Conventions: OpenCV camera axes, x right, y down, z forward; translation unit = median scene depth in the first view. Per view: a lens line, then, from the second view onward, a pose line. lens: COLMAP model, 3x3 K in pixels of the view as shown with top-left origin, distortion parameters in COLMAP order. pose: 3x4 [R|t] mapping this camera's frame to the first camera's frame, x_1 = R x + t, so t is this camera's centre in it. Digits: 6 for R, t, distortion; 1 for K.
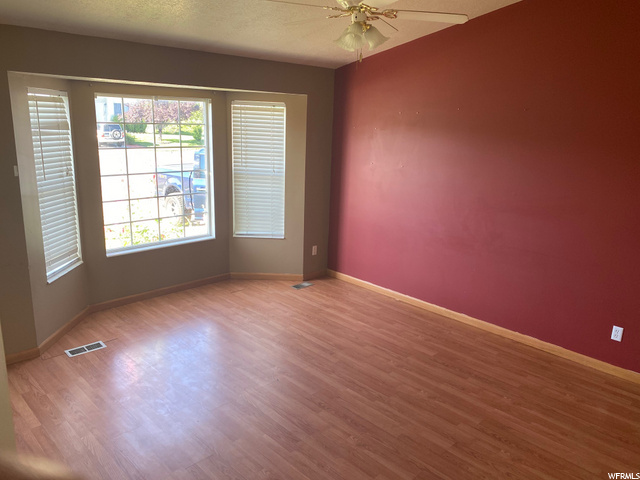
lens RADIAL K [[487.0, 0, 319.1], [0, 487.0, 239.9], [0, 0, 1]] dist [0.004495, 0.002594]
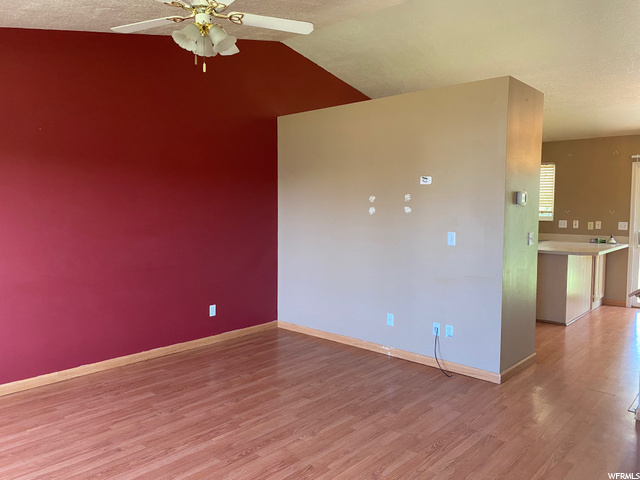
lens RADIAL K [[487.0, 0, 319.1], [0, 487.0, 239.4], [0, 0, 1]] dist [0.004495, 0.002594]
pose [[-0.047346, -0.107767, 0.993048, -0.686916], [0.238567, 0.964172, 0.116008, -0.079636], [-0.969971, 0.242401, -0.019940, 0.674795]]
